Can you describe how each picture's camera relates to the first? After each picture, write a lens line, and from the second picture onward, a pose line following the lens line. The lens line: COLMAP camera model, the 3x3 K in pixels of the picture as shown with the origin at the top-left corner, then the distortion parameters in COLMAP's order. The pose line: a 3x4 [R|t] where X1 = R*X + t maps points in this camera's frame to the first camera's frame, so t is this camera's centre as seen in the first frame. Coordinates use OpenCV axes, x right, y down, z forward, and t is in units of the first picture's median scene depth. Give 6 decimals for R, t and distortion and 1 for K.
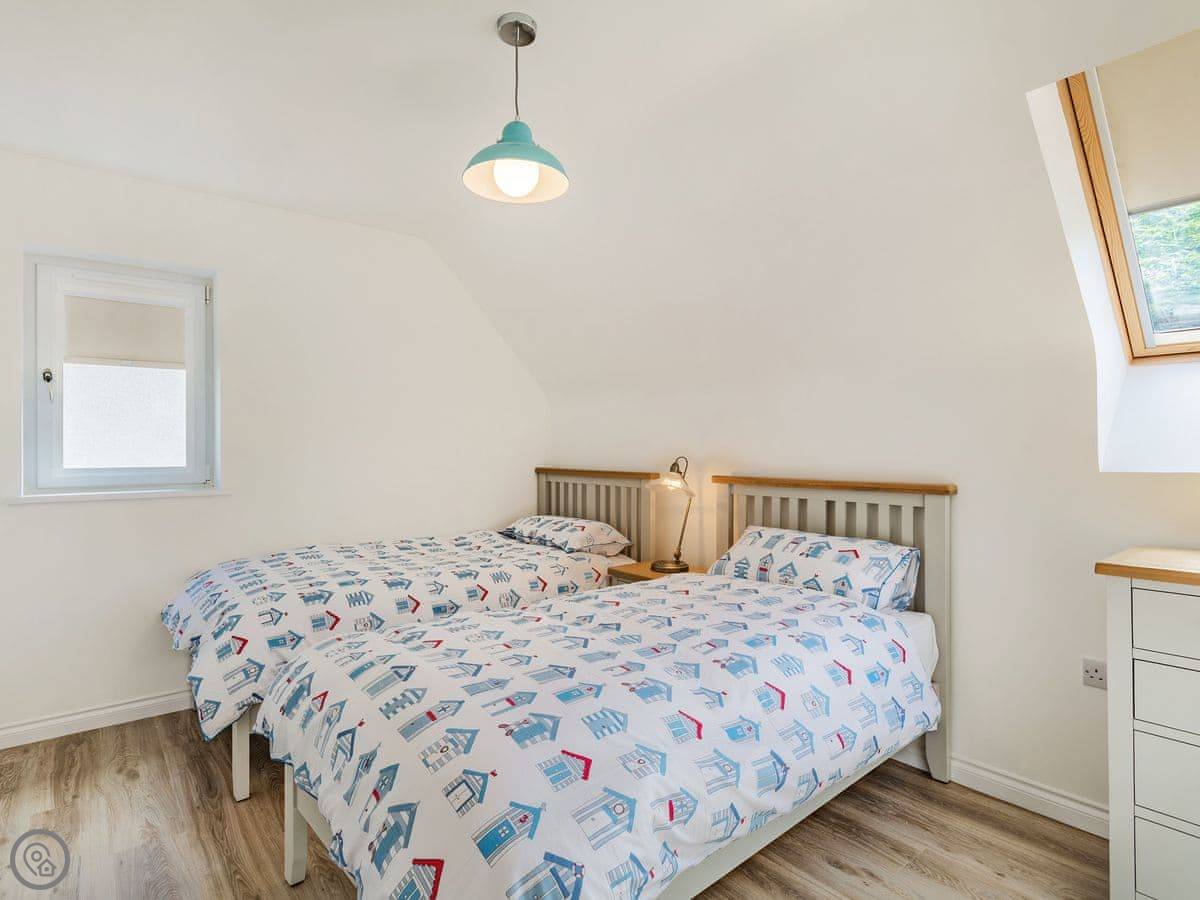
lens RADIAL K [[648.4, 0, 648.4], [0, 648.4, 445.6], [0, 0, 1]] dist [0.002657, 0.000903]
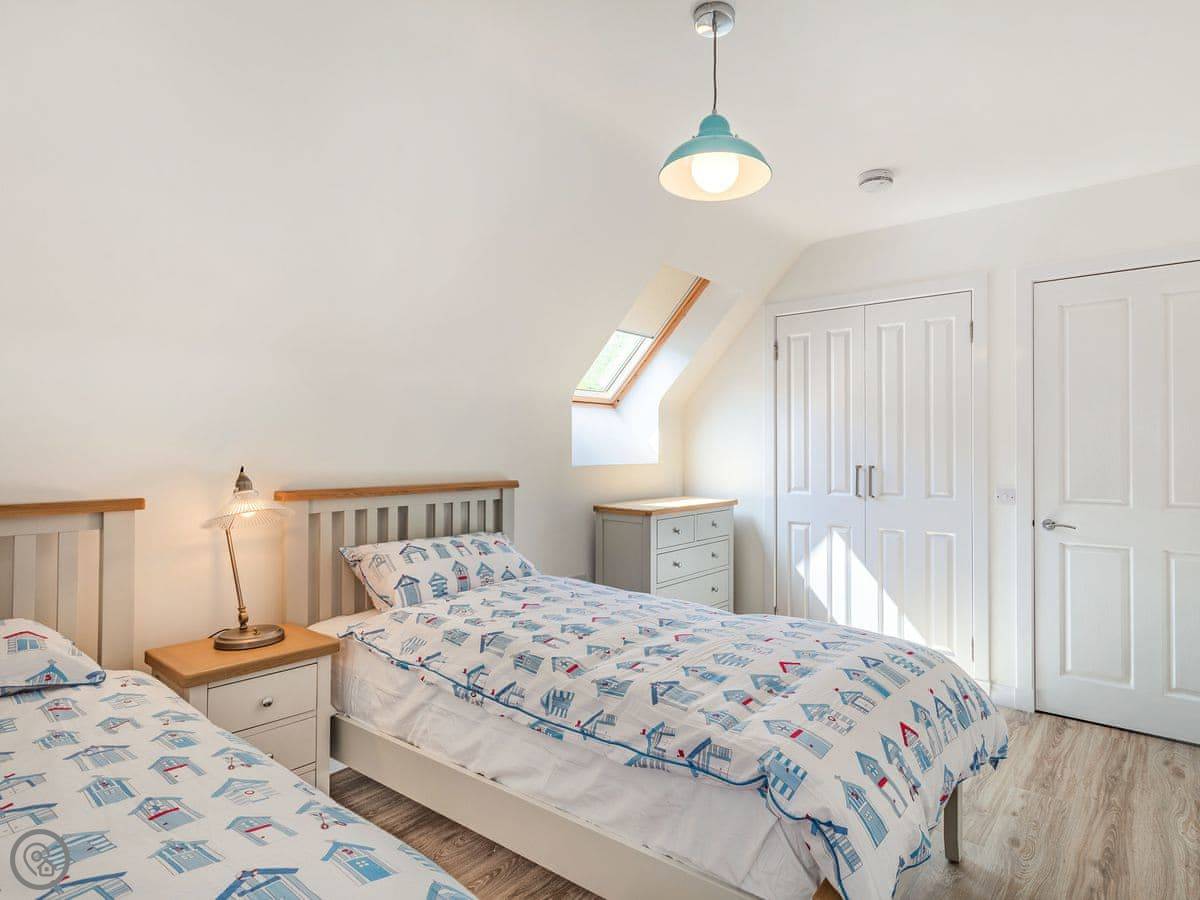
lens RADIAL K [[652.9, 0, 594.3], [0, 652.9, 446.1], [0, 0, 1]] dist [-0.000316, 0.000449]
pose [[-0.154608, 0.011795, 0.987905, -0.802279], [-0.001474, 0.999925, -0.012170, 0.006717], [-0.987975, -0.003338, -0.154579, 0.948658]]
